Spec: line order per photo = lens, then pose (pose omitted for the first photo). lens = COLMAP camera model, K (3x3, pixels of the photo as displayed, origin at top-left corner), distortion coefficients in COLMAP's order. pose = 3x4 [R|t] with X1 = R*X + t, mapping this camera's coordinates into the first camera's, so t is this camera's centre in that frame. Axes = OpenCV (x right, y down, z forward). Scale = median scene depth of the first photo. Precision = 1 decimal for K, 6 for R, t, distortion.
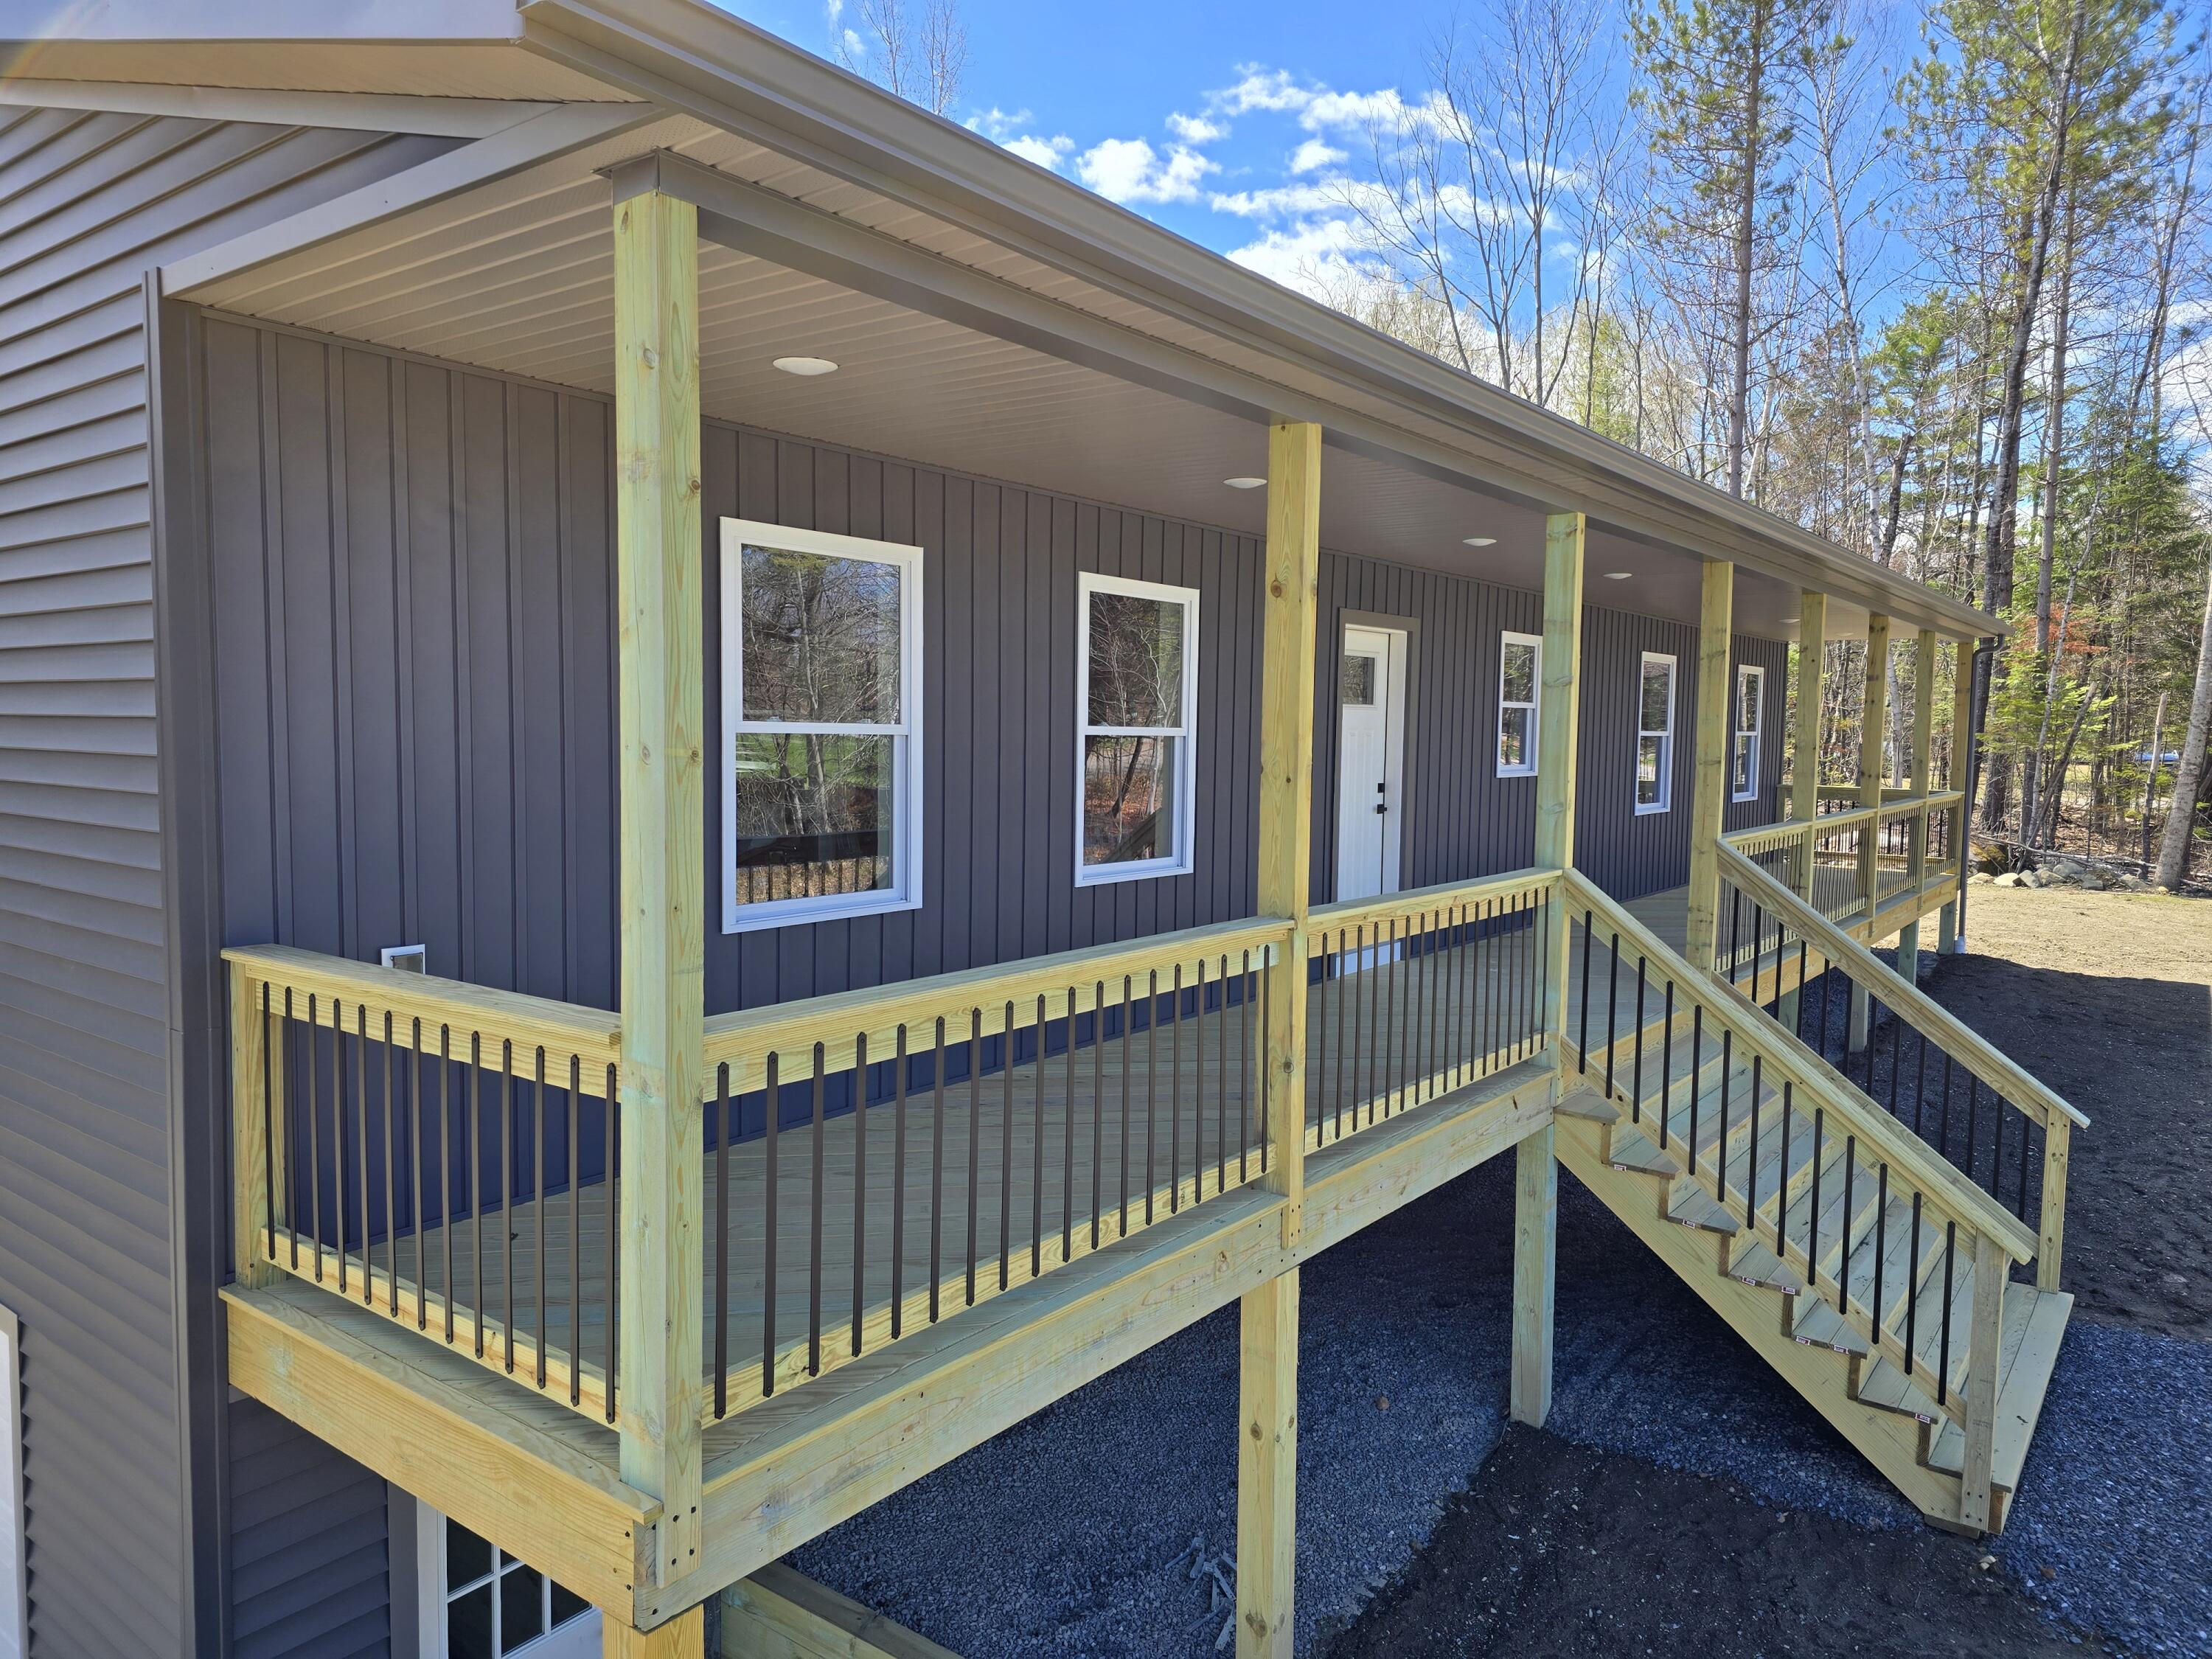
lens RADIAL K [[1459.9, 0, 1106.0], [0, 1459.9, 829.5], [0, 0, 1]] dist [0.105188, -0.119099]
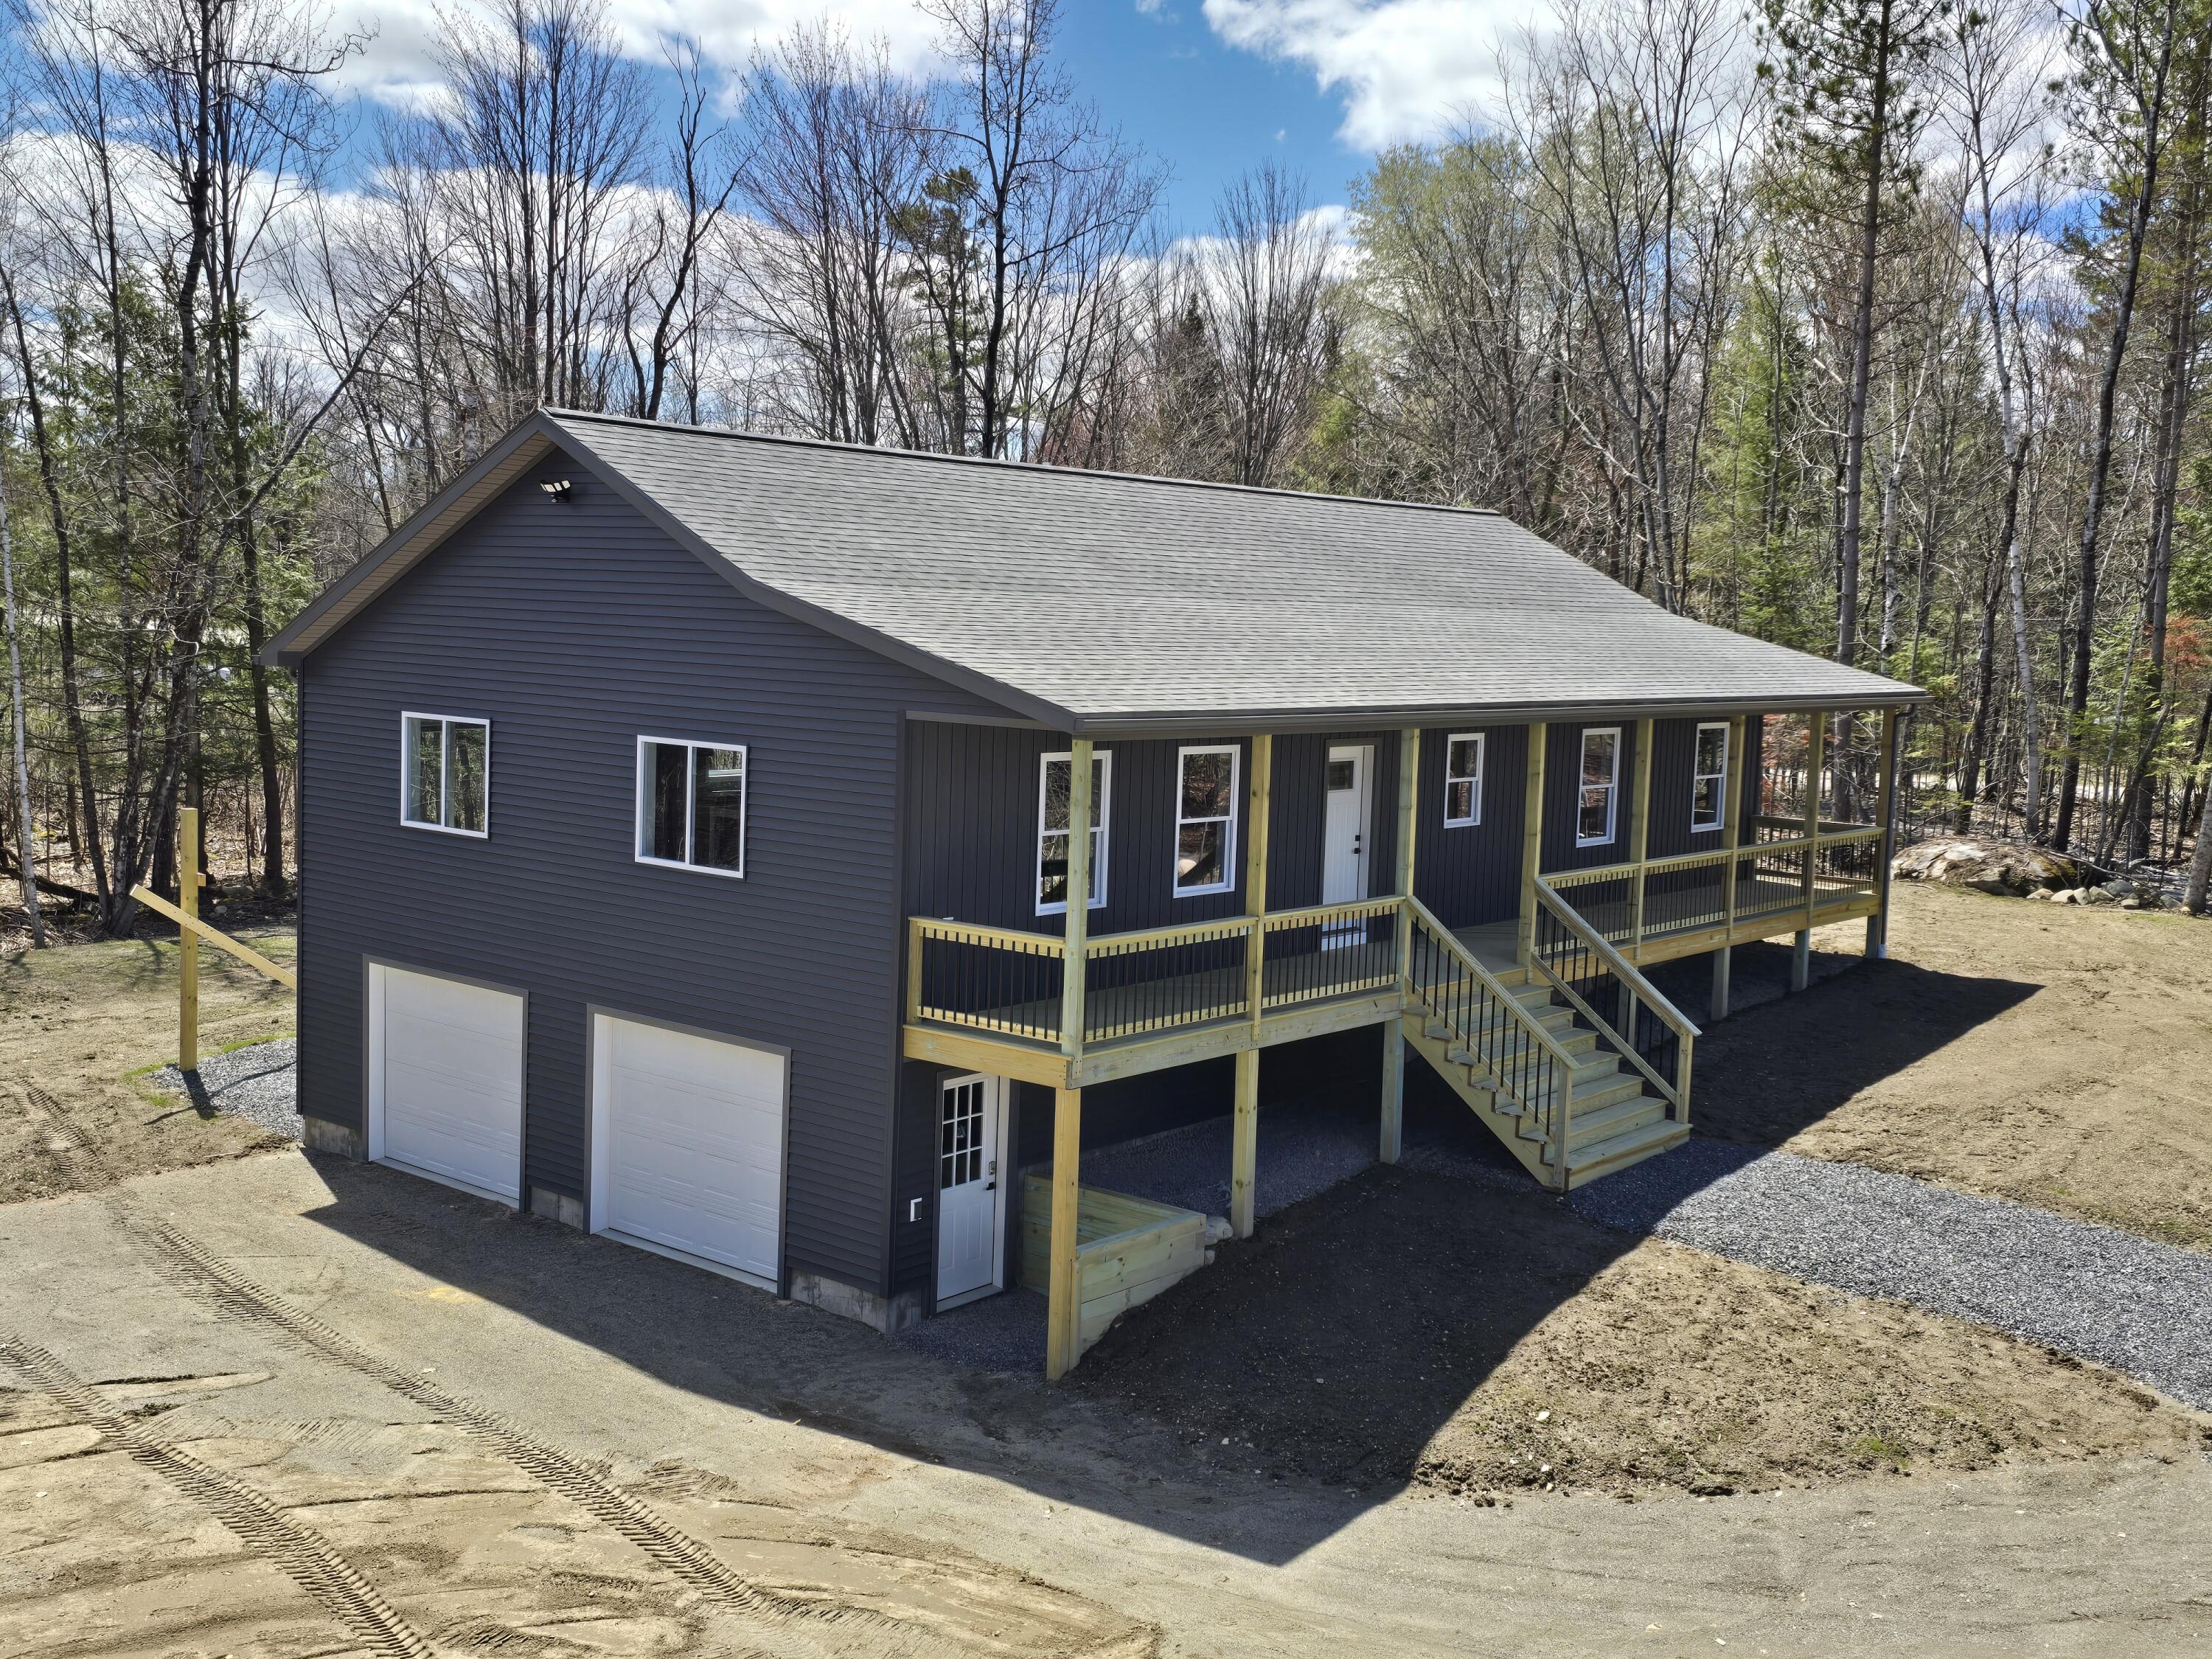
lens RADIAL K [[2200.4, 0, 1101.0], [0, 2200.4, 785.9], [0, 0, 1]] dist [0.067200, -0.006328]
pose [[0.998789, 0.023967, -0.042973, 0.006945], [-0.023683, 0.999694, 0.007098, -0.154483], [0.043130, -0.006072, 0.999051, -2.345784]]
